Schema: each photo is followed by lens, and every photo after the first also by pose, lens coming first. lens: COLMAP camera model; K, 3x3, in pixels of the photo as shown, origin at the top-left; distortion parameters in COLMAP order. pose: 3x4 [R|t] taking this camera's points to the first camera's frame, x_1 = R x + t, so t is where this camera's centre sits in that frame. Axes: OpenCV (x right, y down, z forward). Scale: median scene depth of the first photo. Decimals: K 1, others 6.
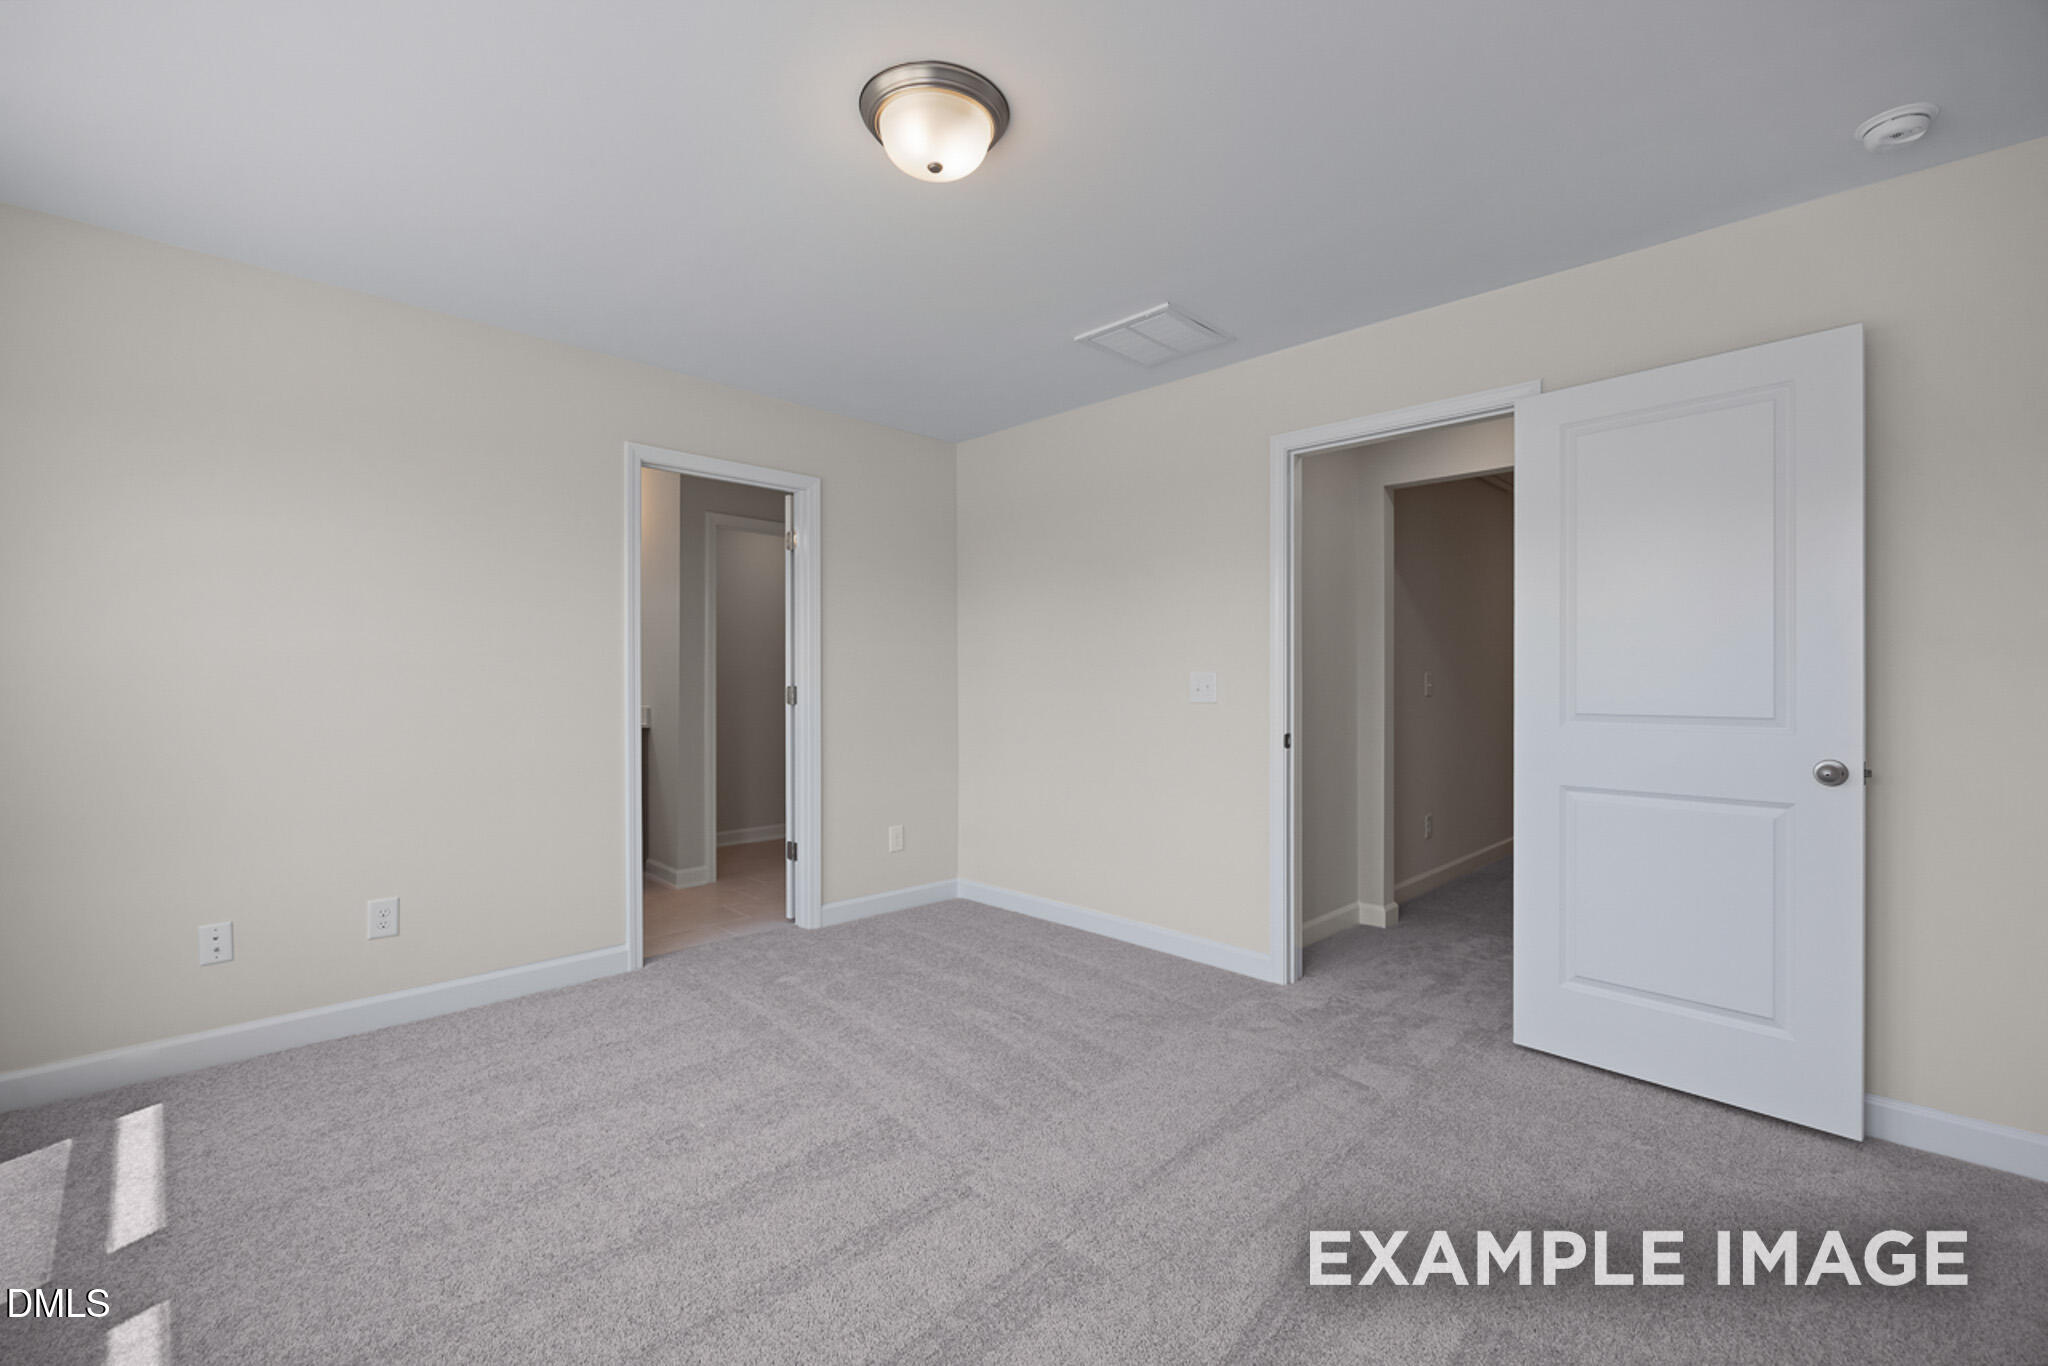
lens RADIAL K [[857.0, 0, 1027.7], [0, 857.0, 683.1], [0, 0, 1]] dist [-0.004405, -0.000521]
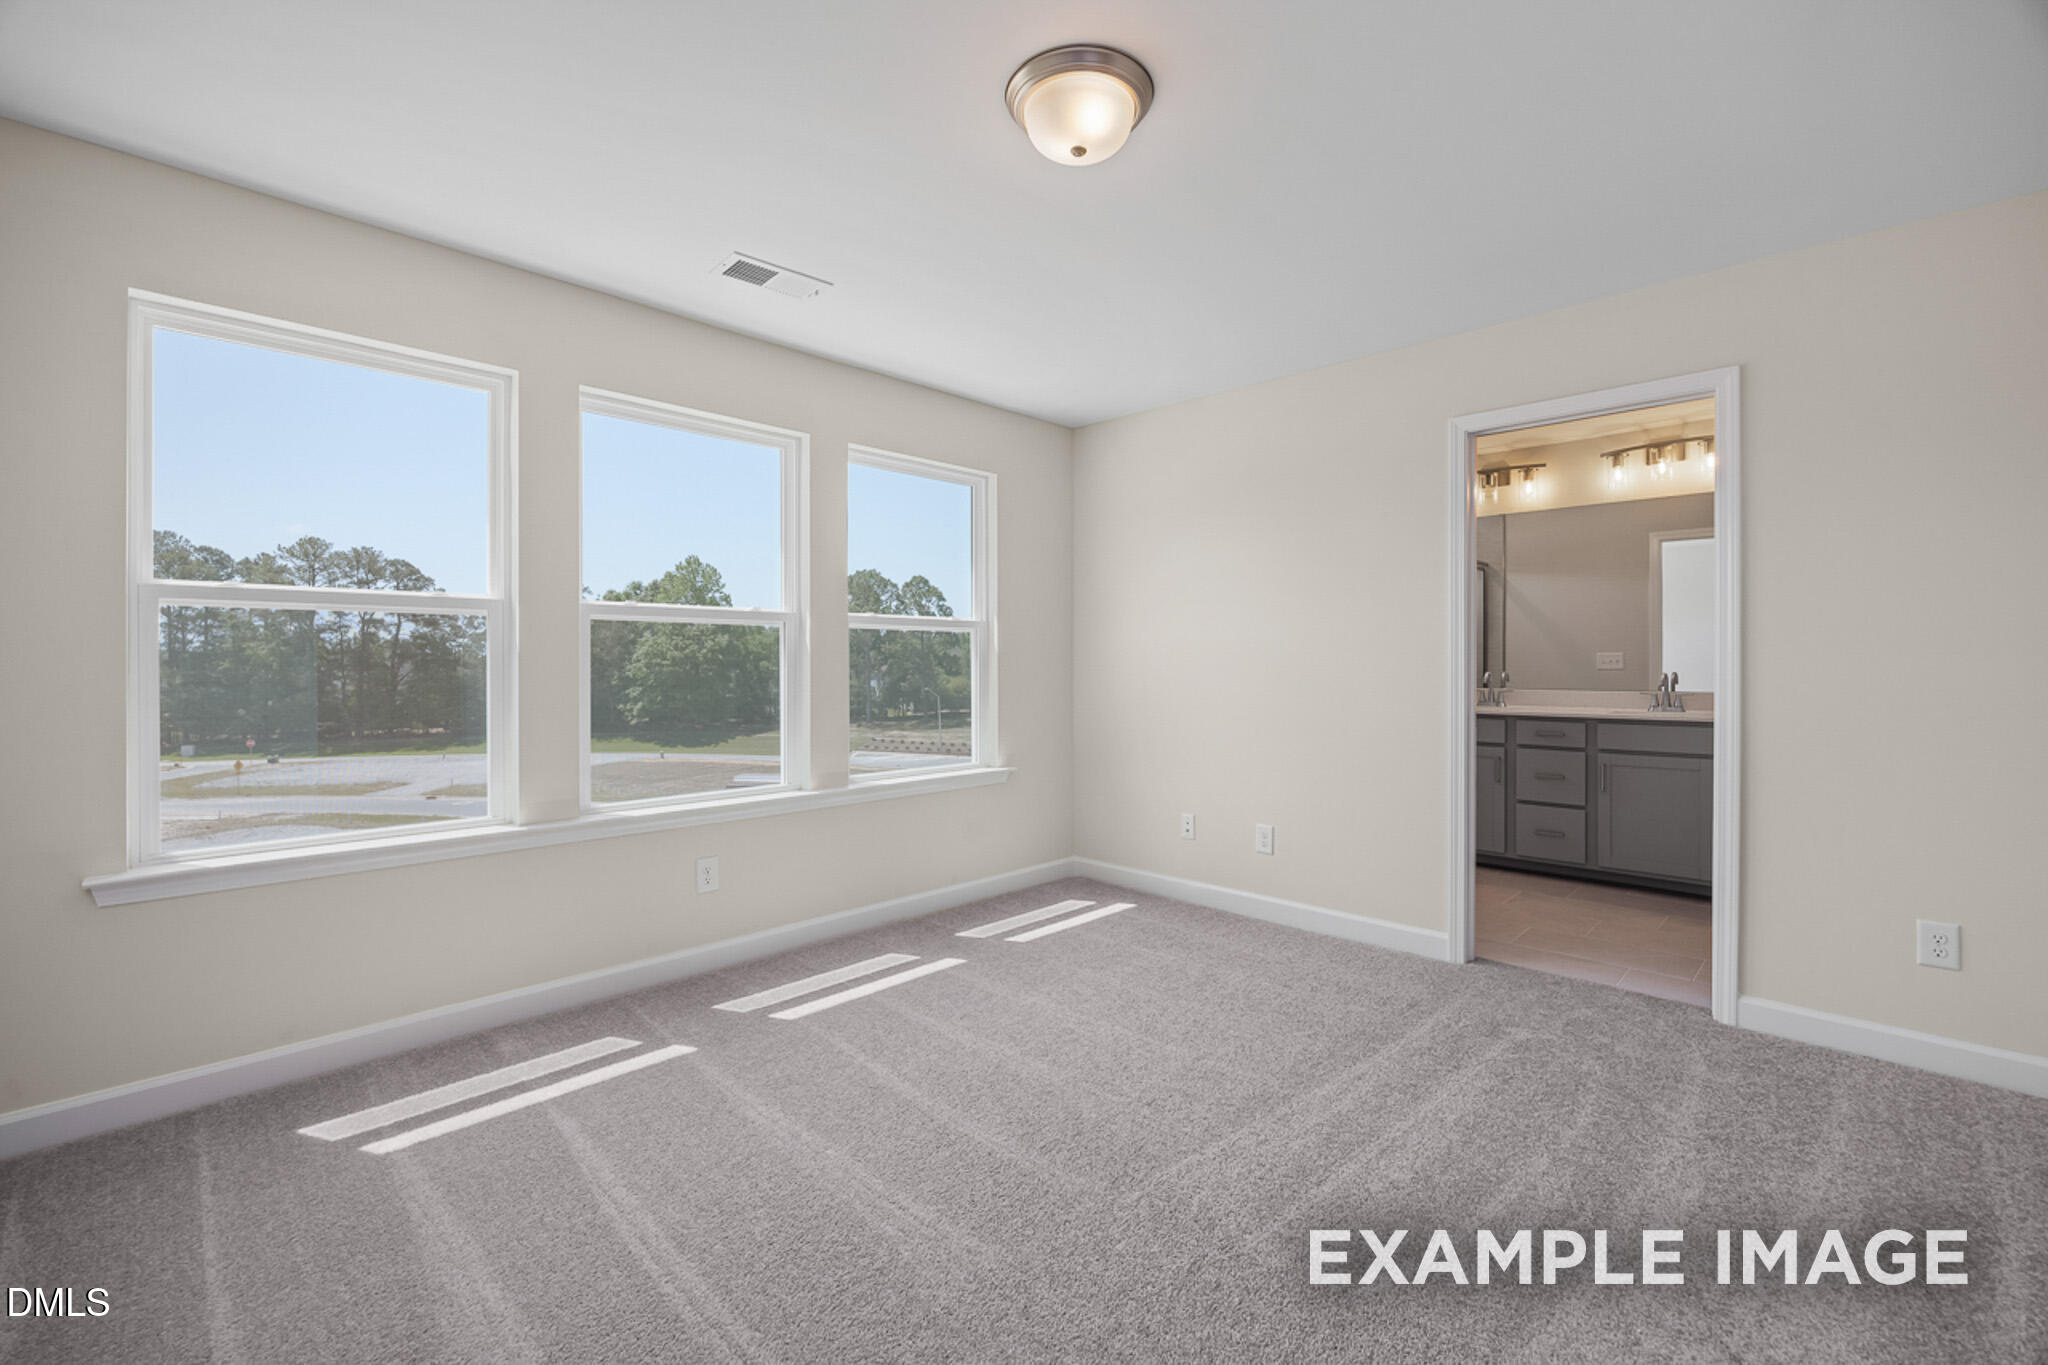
lens RADIAL K [[857.0, 0, 1027.9], [0, 857.0, 675.7], [0, 0, 1]] dist [-0.004405, -0.000521]
pose [[0.005887, 0.006749, -0.999960, 0.500746], [0.000698, 0.999977, 0.006754, 0.009983], [0.999982, -0.000737, 0.005882, 0.537598]]
